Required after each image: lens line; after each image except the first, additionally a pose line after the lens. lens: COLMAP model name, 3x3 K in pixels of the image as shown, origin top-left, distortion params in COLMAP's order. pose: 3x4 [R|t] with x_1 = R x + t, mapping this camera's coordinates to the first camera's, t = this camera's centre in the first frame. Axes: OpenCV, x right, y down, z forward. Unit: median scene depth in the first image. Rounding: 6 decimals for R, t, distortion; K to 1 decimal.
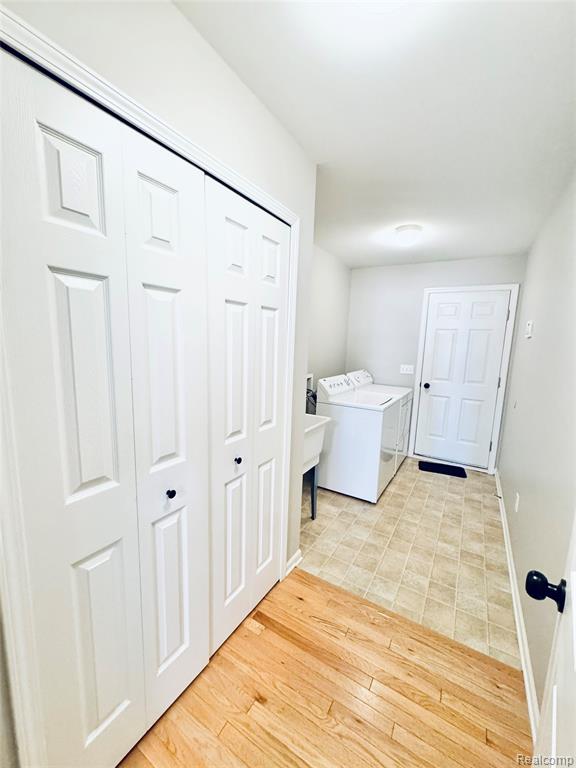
lens RADIAL K [[305.8, 0, 286.8], [0, 305.8, 383.6], [0, 0, 1]] dist [-0.004887, -0.000026]
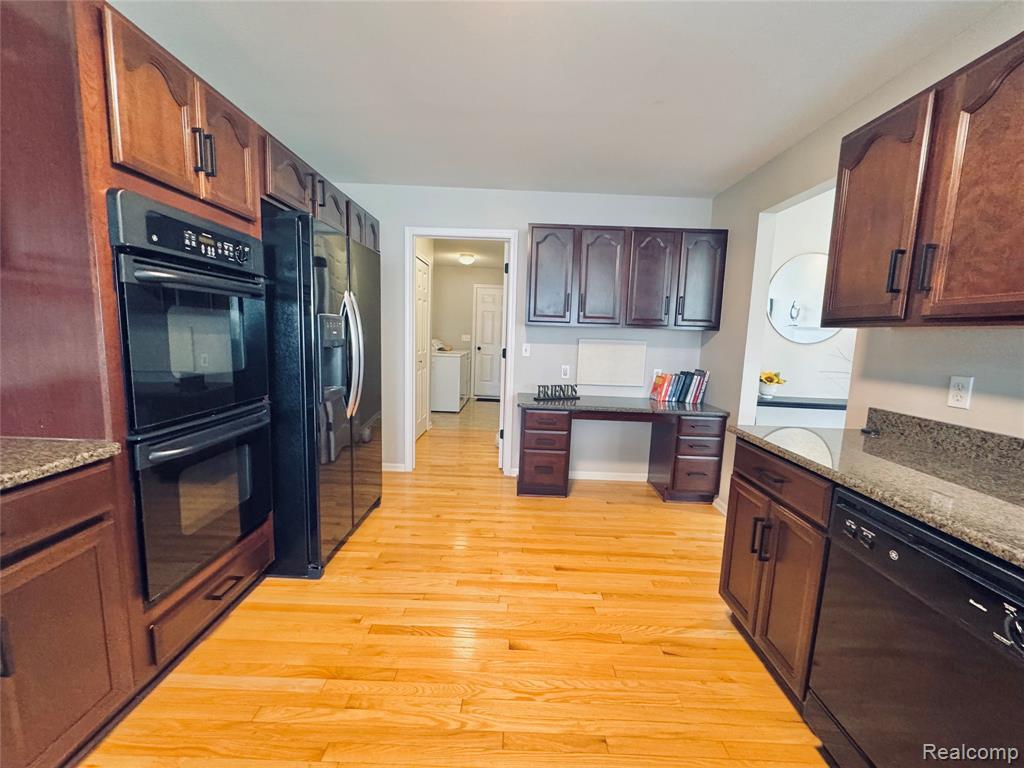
lens RADIAL K [[407.7, 0, 512.3], [0, 407.7, 384.3], [0, 0, 1]] dist [-0.004887, -0.000026]
pose [[0.868147, -0.059345, 0.492747, -0.417690], [0.058100, 0.998151, 0.017851, 0.162710], [-0.492895, 0.013131, 0.869990, -0.862227]]
